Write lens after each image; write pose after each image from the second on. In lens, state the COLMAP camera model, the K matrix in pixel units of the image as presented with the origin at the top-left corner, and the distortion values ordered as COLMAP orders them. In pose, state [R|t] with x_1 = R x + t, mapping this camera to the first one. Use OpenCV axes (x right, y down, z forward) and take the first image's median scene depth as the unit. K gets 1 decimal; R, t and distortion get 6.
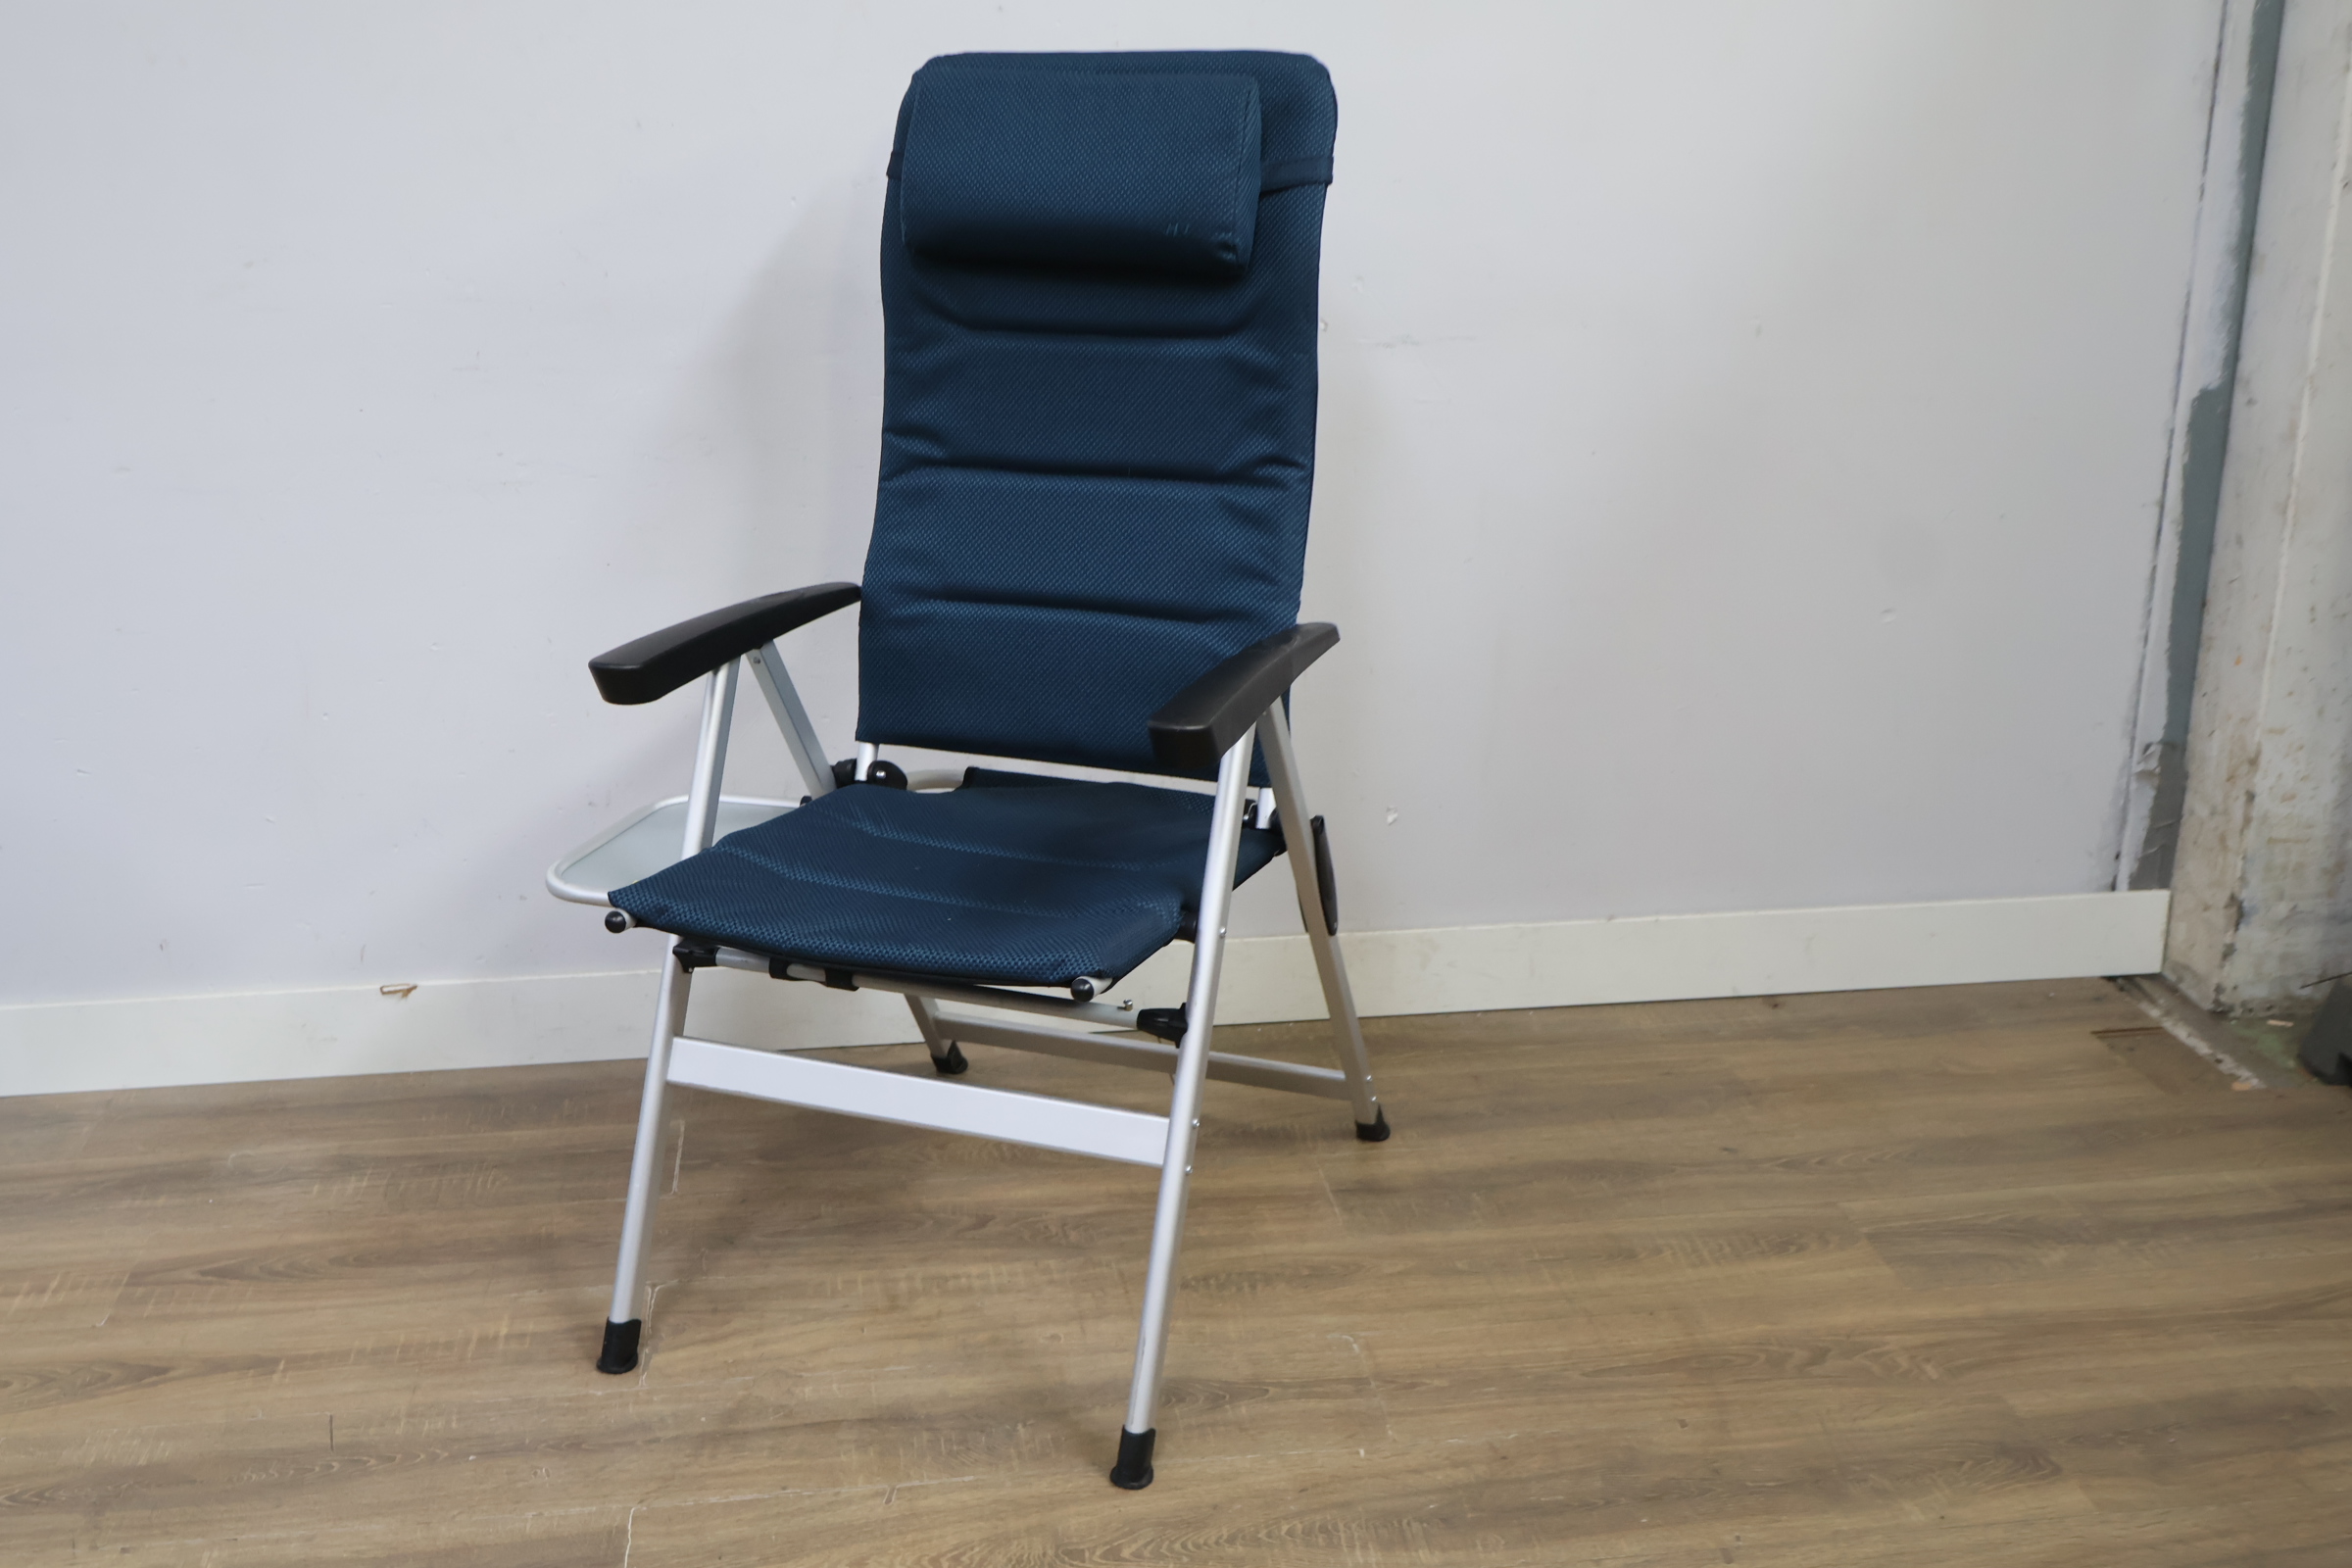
lens RADIAL K [[2514.1, 0, 1154.5], [0, 2514.1, 765.5], [0, 0, 1]] dist [-0.003684, 0.000000]
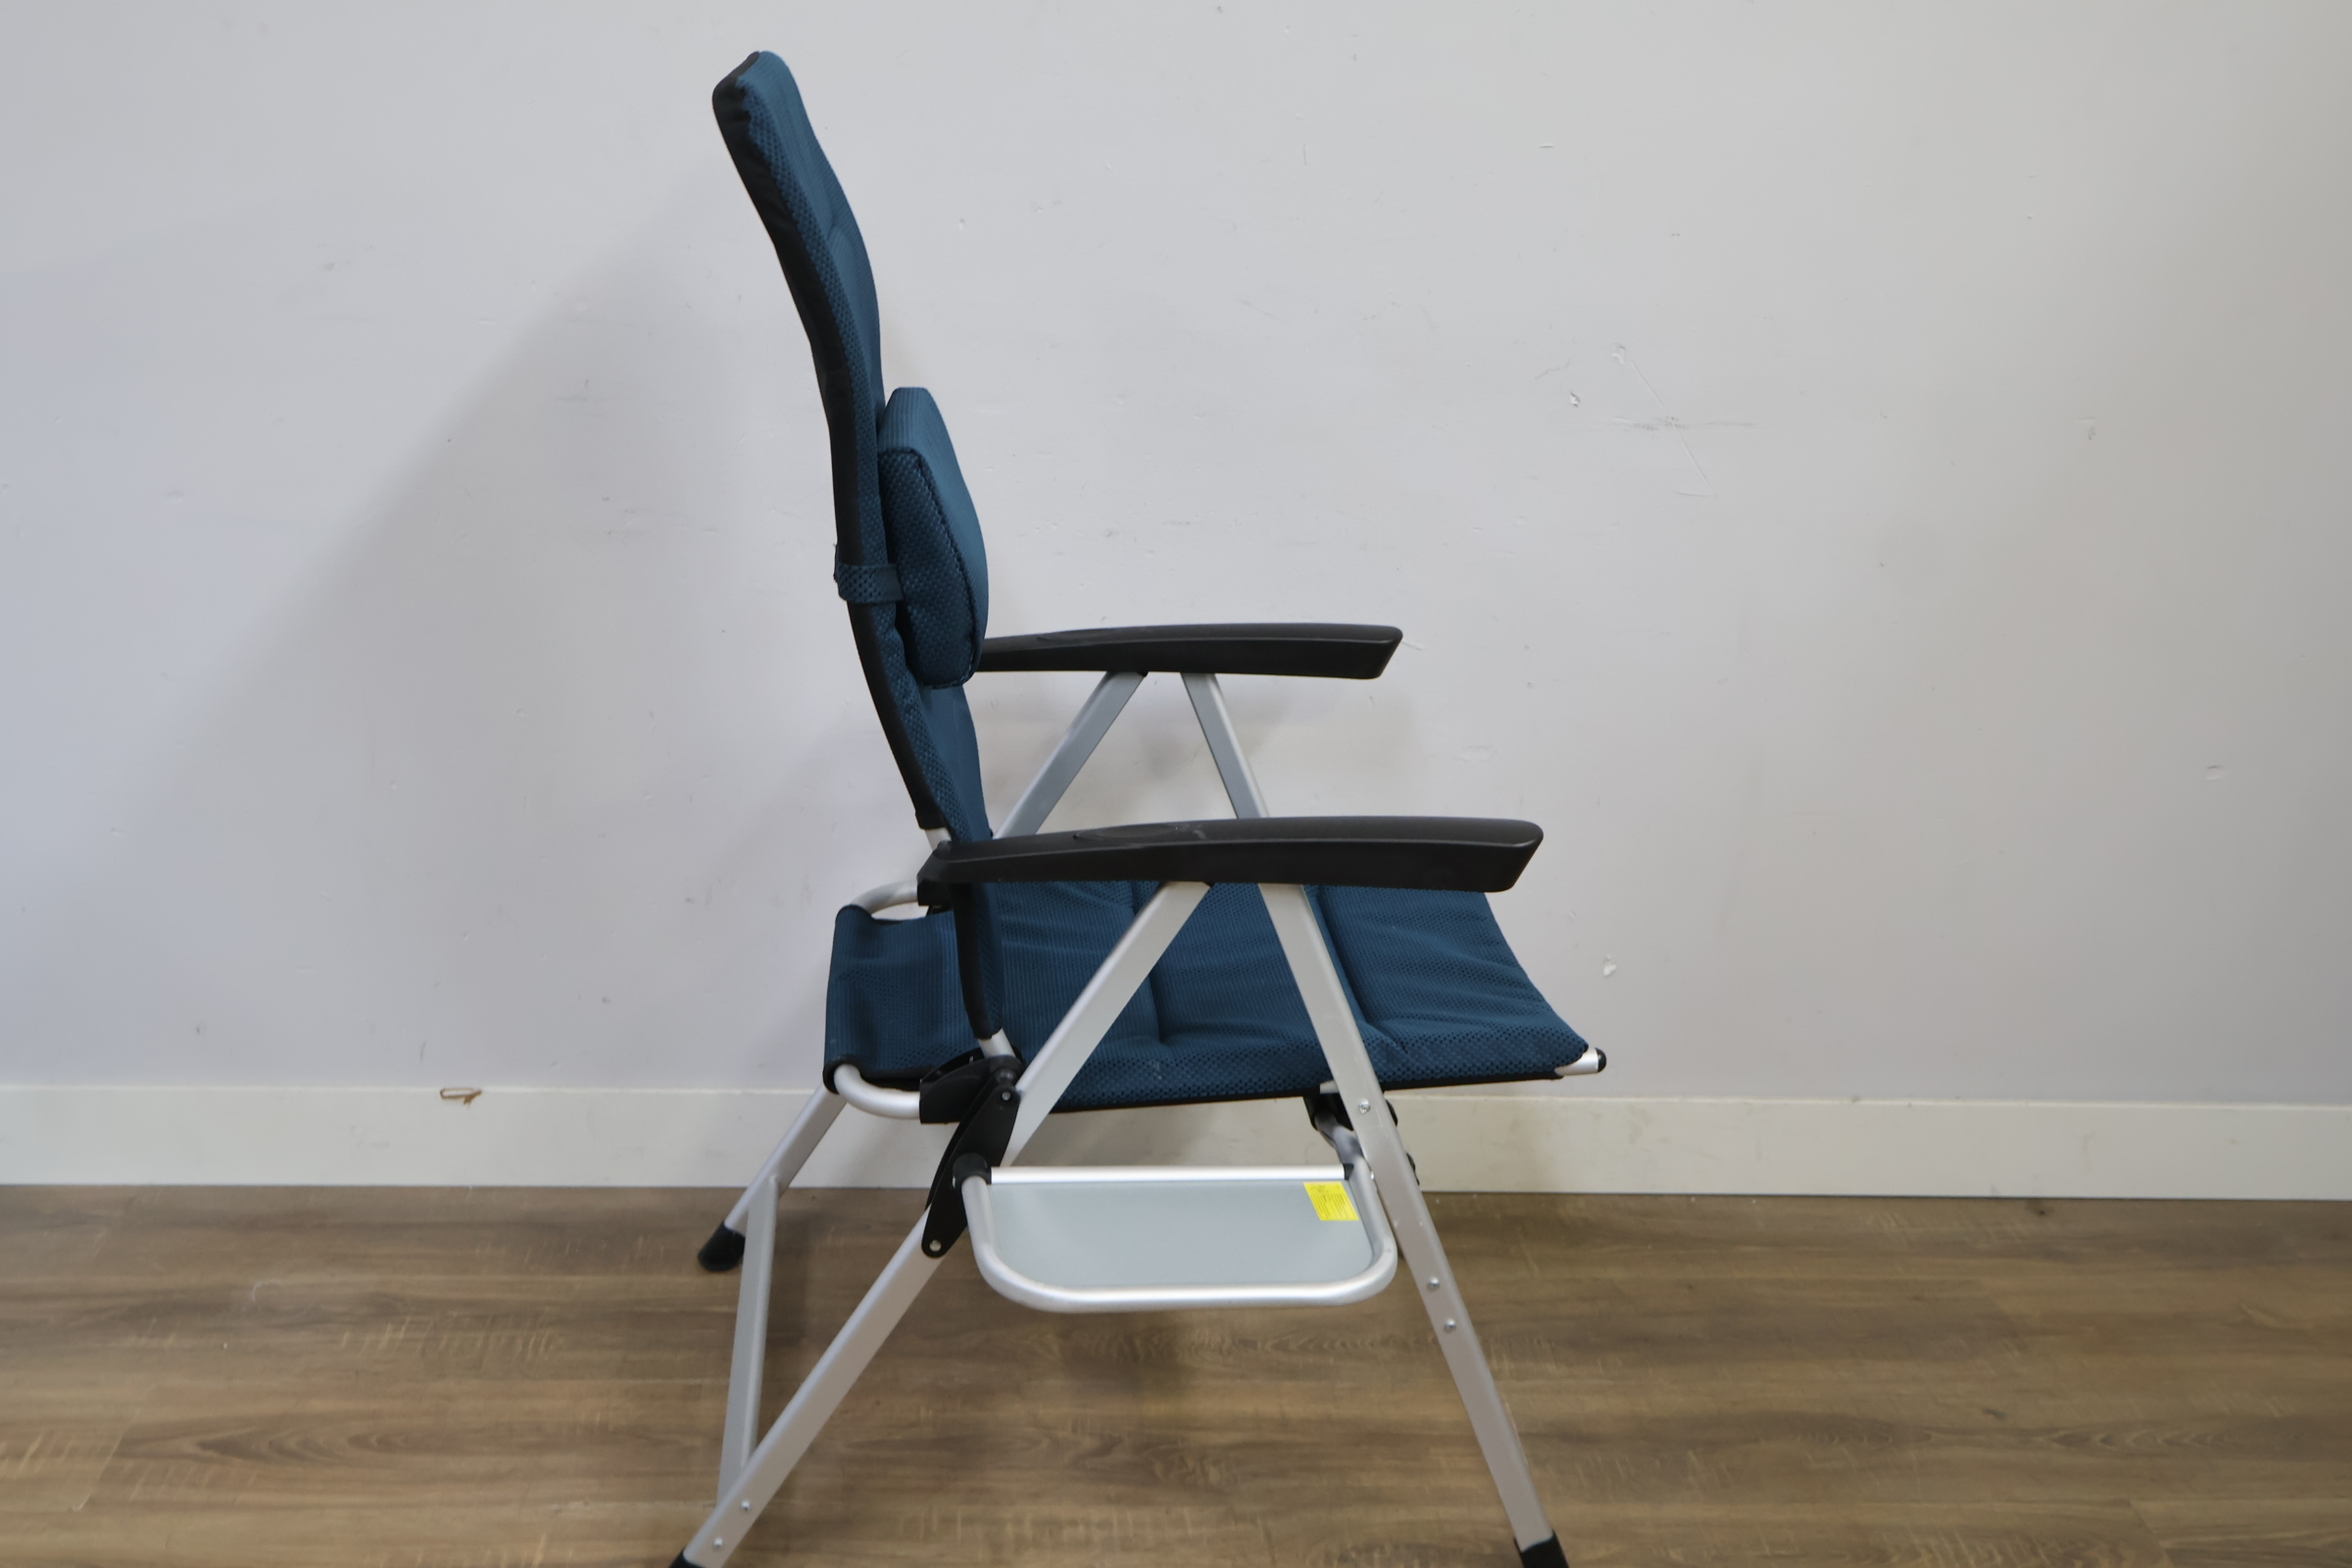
lens RADIAL K [[2514.1, 0, 1152.1], [0, 2514.1, 779.6], [0, 0, 1]] dist [-0.003684, 0.000000]
pose [[0.996340, 0.064862, -0.055670, -0.021400], [-0.063445, 0.997624, 0.026859, -0.069385], [0.057279, -0.023229, 0.998088, 0.163245]]
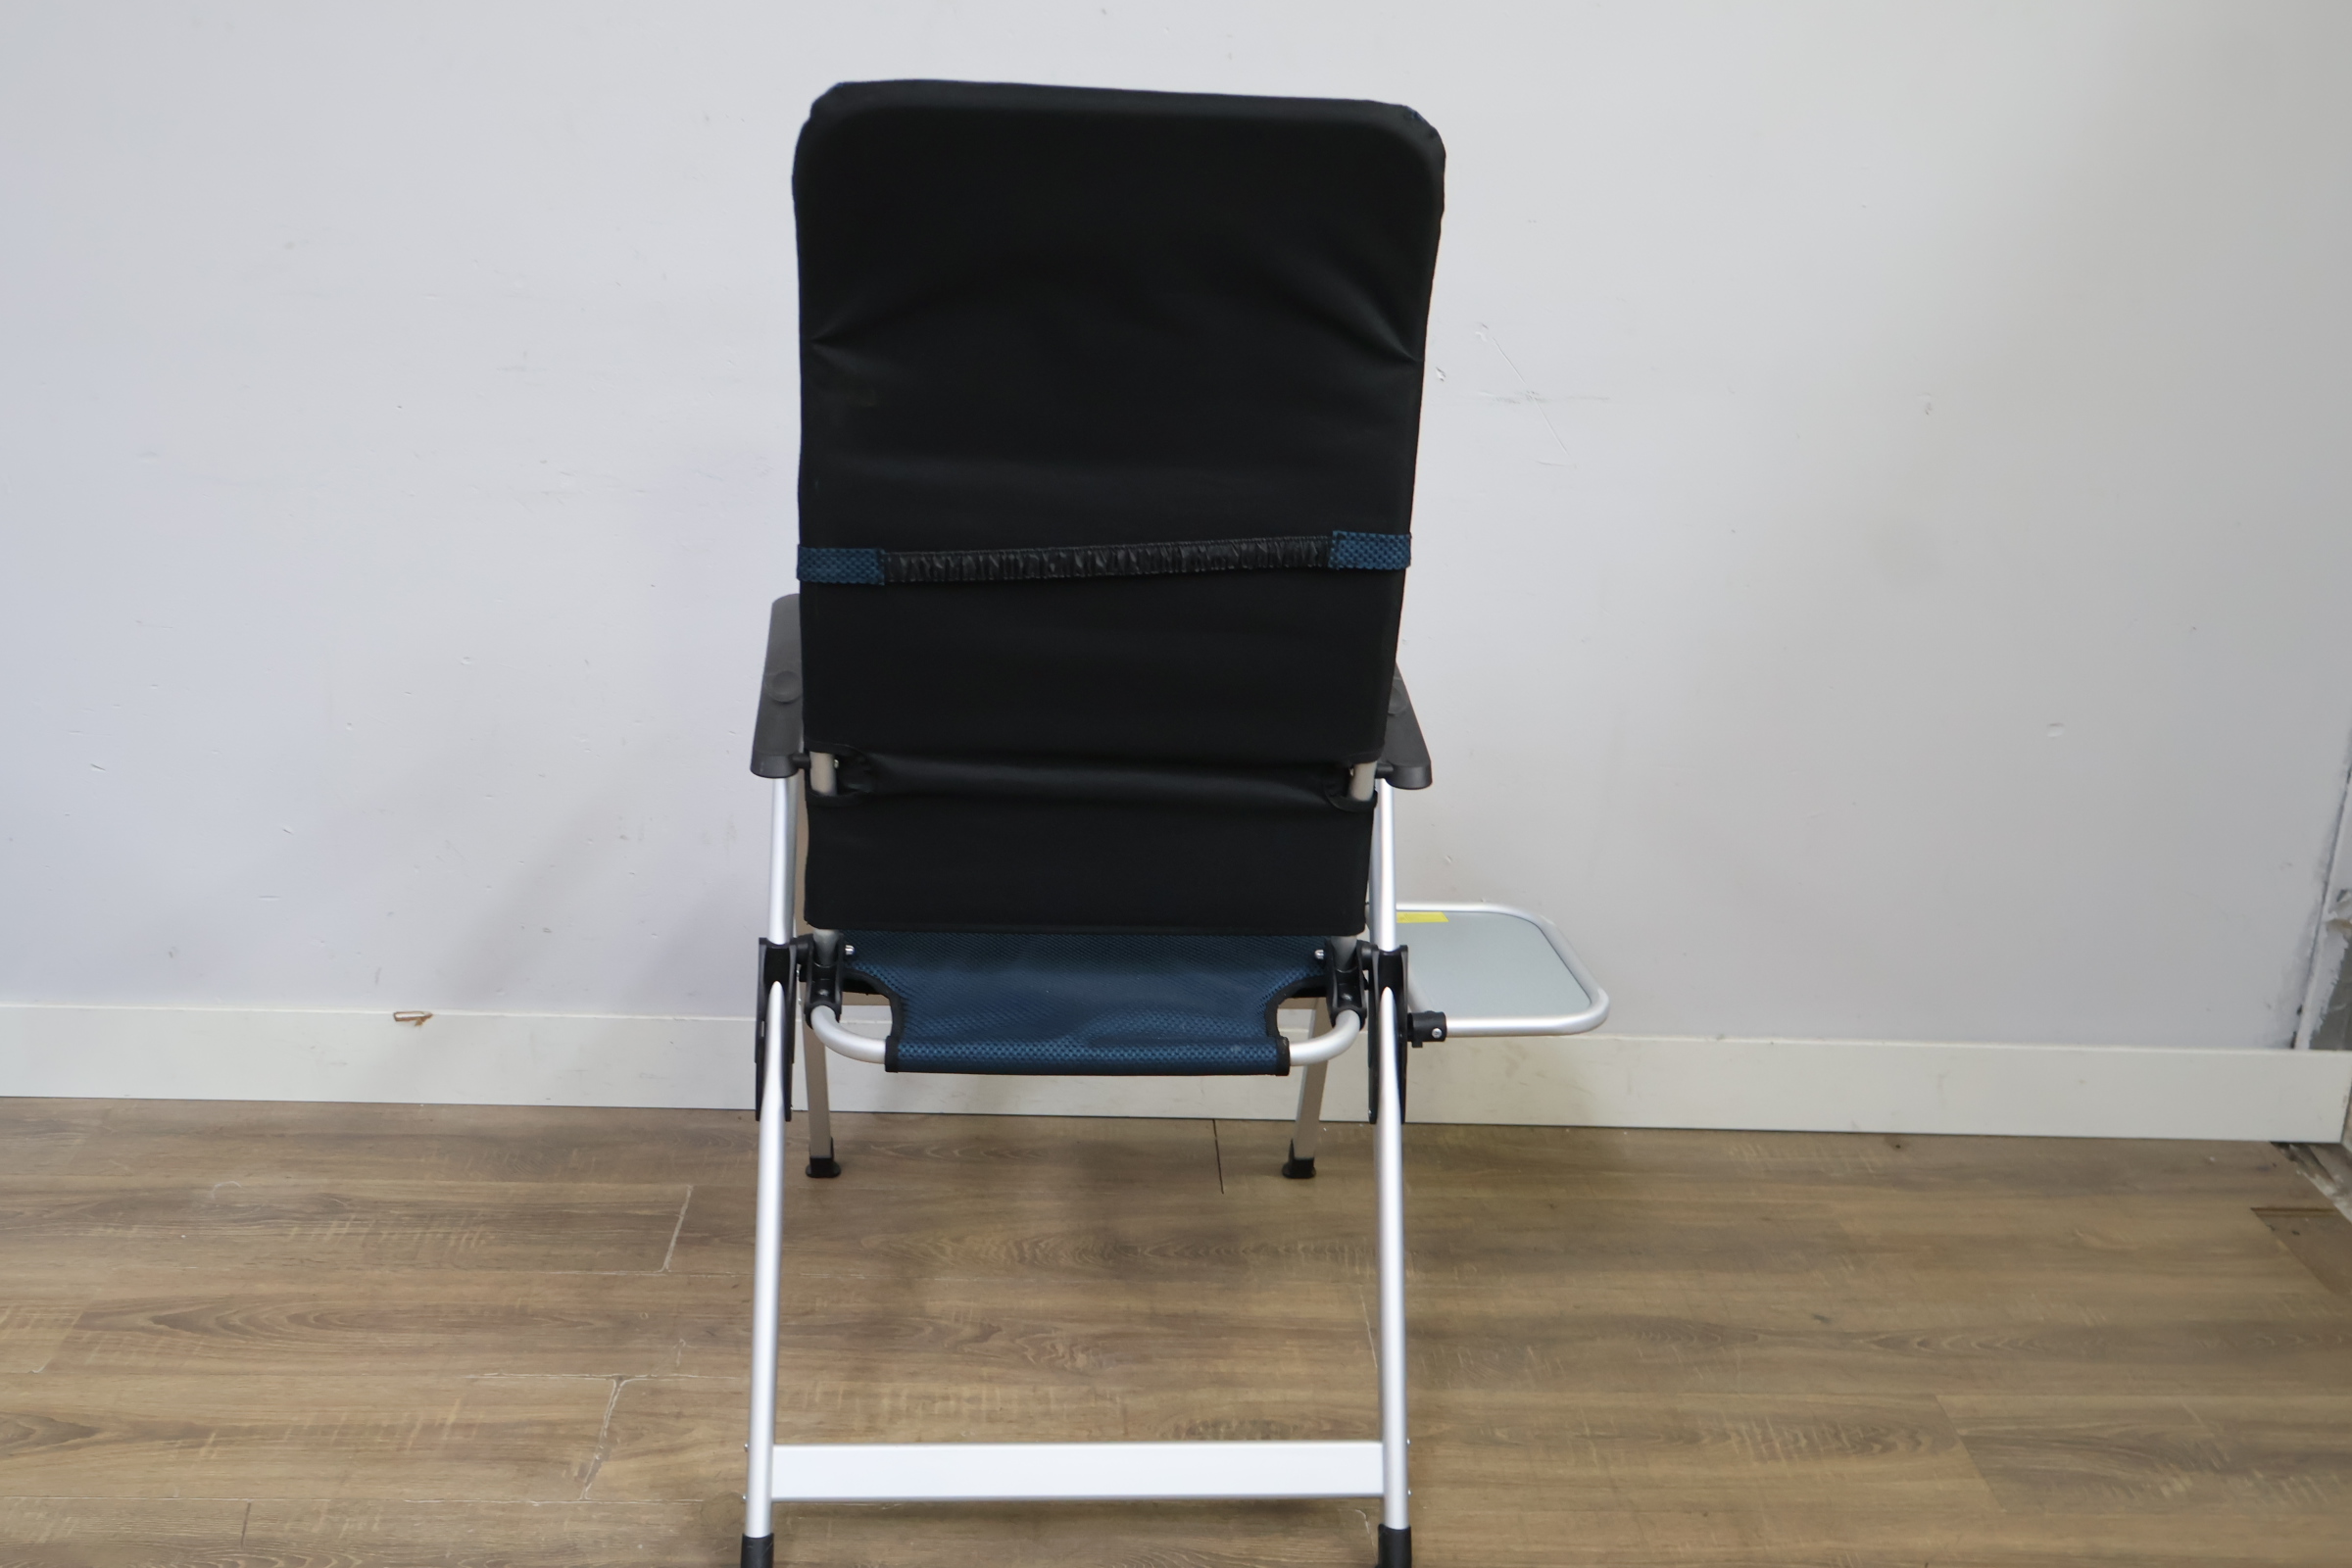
lens RADIAL K [[2514.1, 0, 1153.0], [0, 2514.1, 772.0], [0, 0, 1]] dist [-0.003684, 0.000000]
pose [[0.994284, 0.070829, -0.079896, 0.053065], [-0.069795, 0.997438, 0.015675, -0.043528], [0.080802, -0.010009, 0.996680, 0.093548]]
